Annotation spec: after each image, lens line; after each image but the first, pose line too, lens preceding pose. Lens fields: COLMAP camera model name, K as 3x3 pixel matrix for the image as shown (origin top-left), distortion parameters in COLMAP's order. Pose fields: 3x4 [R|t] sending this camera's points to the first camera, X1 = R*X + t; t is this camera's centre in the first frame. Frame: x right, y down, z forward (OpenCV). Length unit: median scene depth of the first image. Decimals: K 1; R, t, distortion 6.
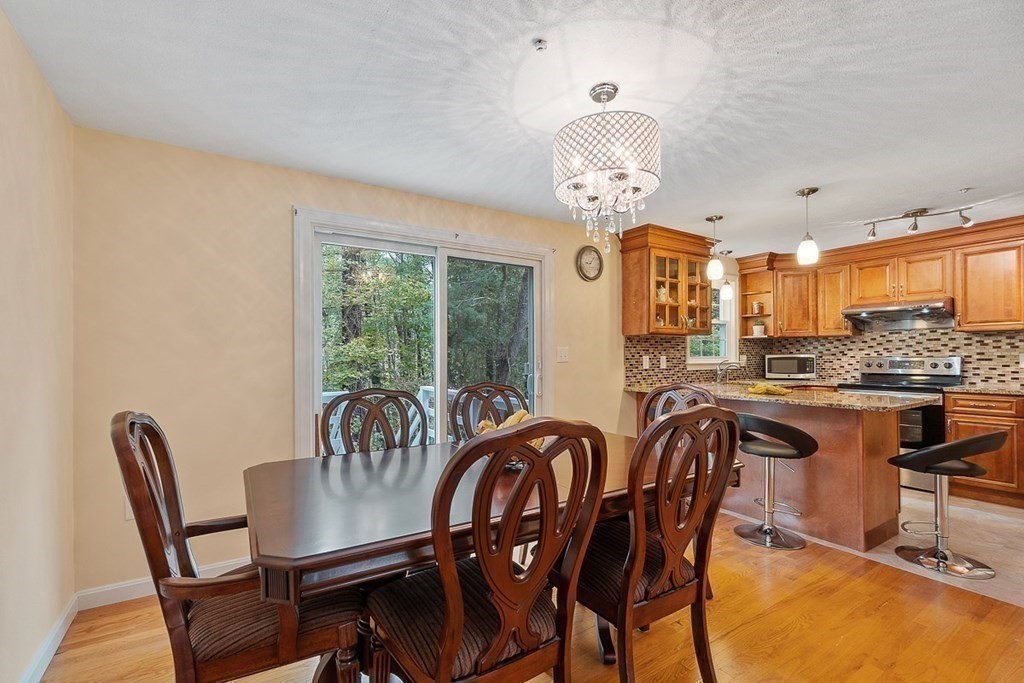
lens RADIAL K [[443.7, 0, 496.6], [0, 443.7, 354.1], [0, 0, 1]] dist [-0.005320, 0.003338]
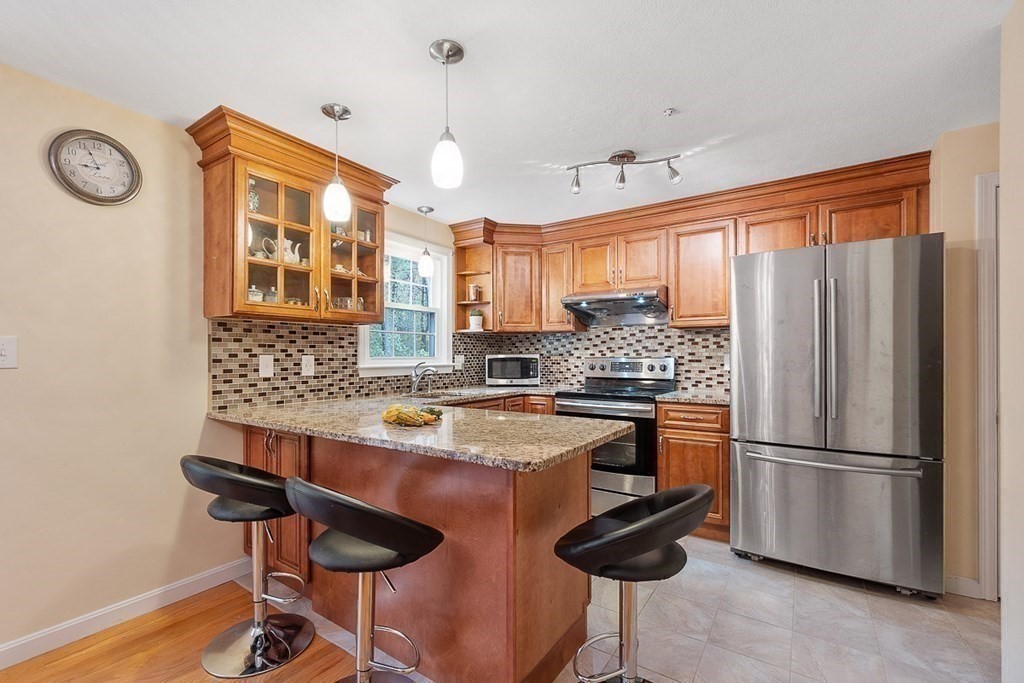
lens RADIAL K [[443.7, 0, 499.4], [0, 443.7, 355.6], [0, 0, 1]] dist [-0.005320, 0.003338]
pose [[0.919373, 0.003107, 0.393376, 0.386253], [-0.004081, 0.999990, 0.001641, 0.001989], [-0.393367, -0.003114, 0.919376, 0.334073]]
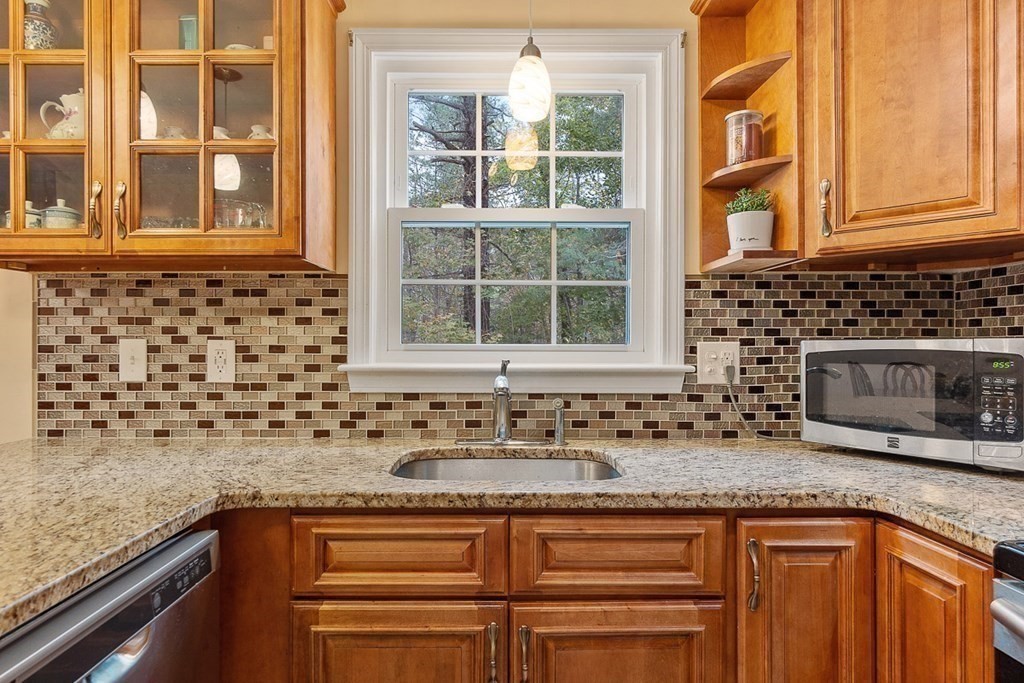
lens RADIAL K [[603.6, 0, 499.9], [0, 603.6, 342.0], [0, 0, 1]] dist [-0.008539, -0.000473]
pose [[0.850378, 0.006568, -0.526131, 0.757521], [-0.005146, 0.999978, 0.004164, 0.002656], [0.526146, -0.000834, 0.850394, 0.775738]]
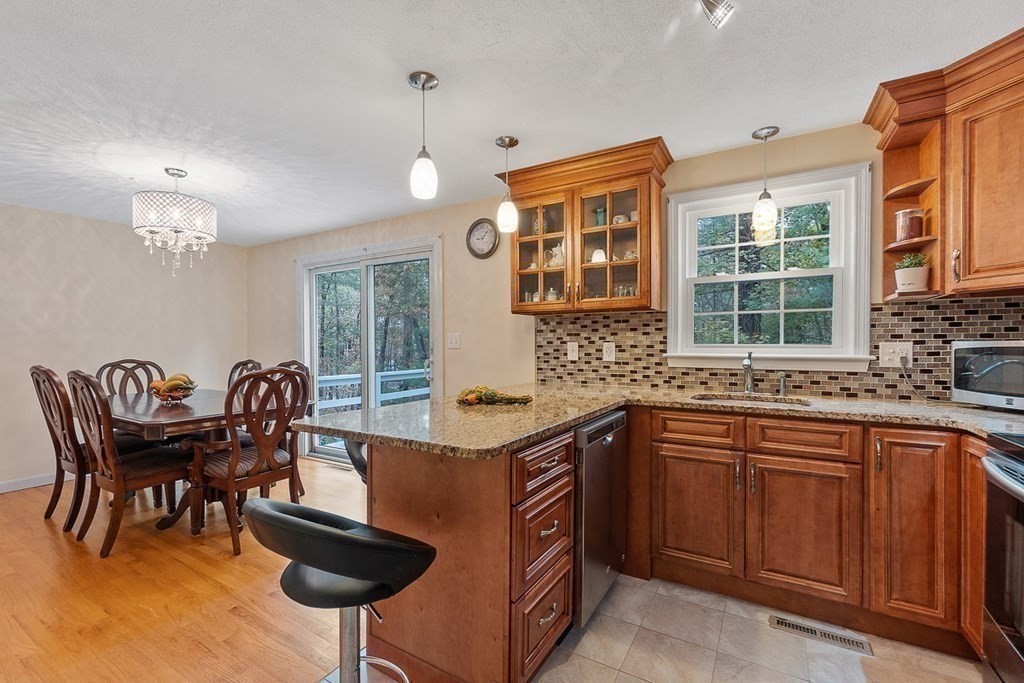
lens RADIAL K [[443.7, 0, 500.5], [0, 443.7, 348.1], [0, 0, 1]] dist [-0.005320, 0.003338]
pose [[0.444949, 0.015146, -0.895428, 0.921762], [0.002324, 0.999834, 0.018067, -0.000115], [0.895553, -0.010120, 0.444840, 0.568125]]
